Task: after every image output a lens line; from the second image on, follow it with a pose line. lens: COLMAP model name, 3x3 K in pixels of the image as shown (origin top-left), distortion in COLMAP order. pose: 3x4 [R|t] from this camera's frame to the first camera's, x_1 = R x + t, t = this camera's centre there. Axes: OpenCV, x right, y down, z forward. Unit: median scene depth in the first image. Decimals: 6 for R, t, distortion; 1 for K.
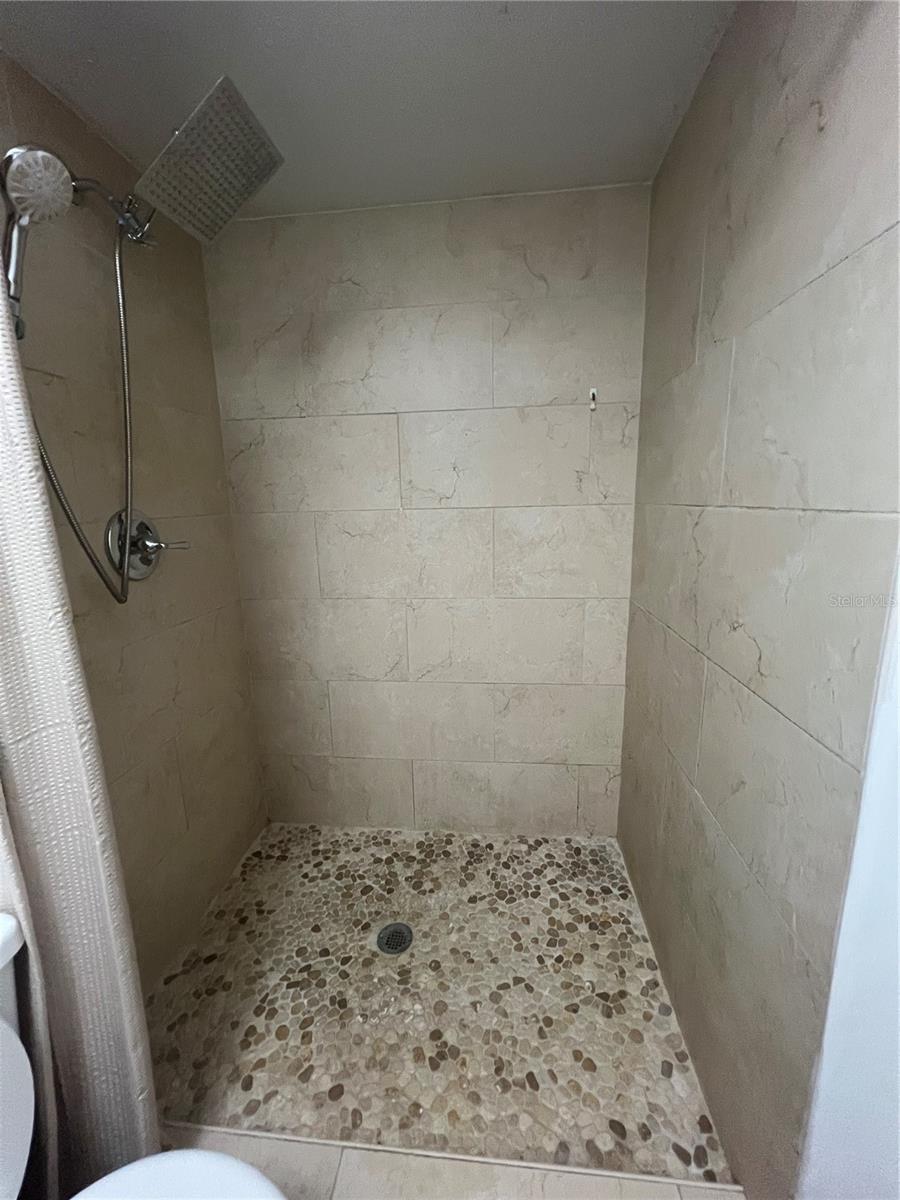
lens RADIAL K [[479.6, 0, 450.0], [0, 479.6, 600.0], [0, 0, 1]] dist [-0.000631, -0.000142]
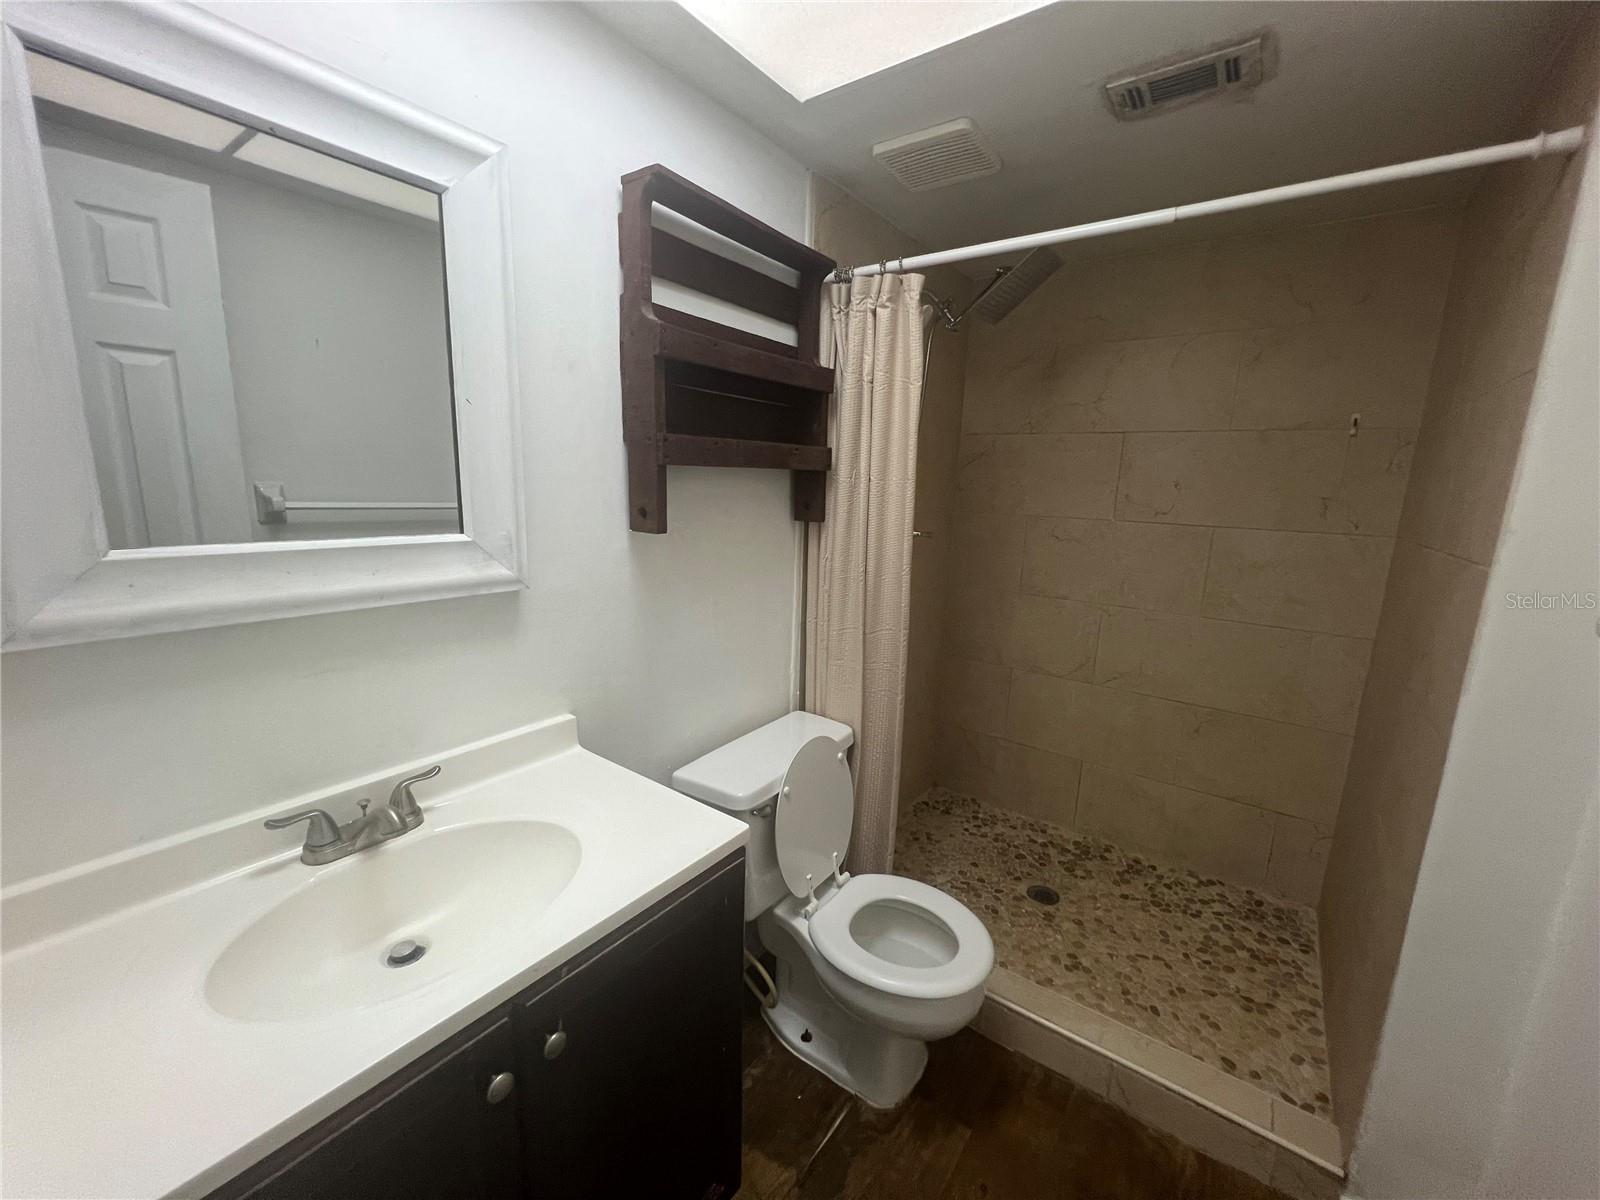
lens RADIAL K [[639.5, 0, 800.4], [0, 639.5, 602.4], [0, 0, 1]] dist [-0.000631, -0.000142]
pose [[0.856503, 0.149833, -0.493915, 0.034460], [-0.161257, 0.986716, 0.019690, 0.079072], [0.490304, 0.062783, 0.869287, -0.595347]]
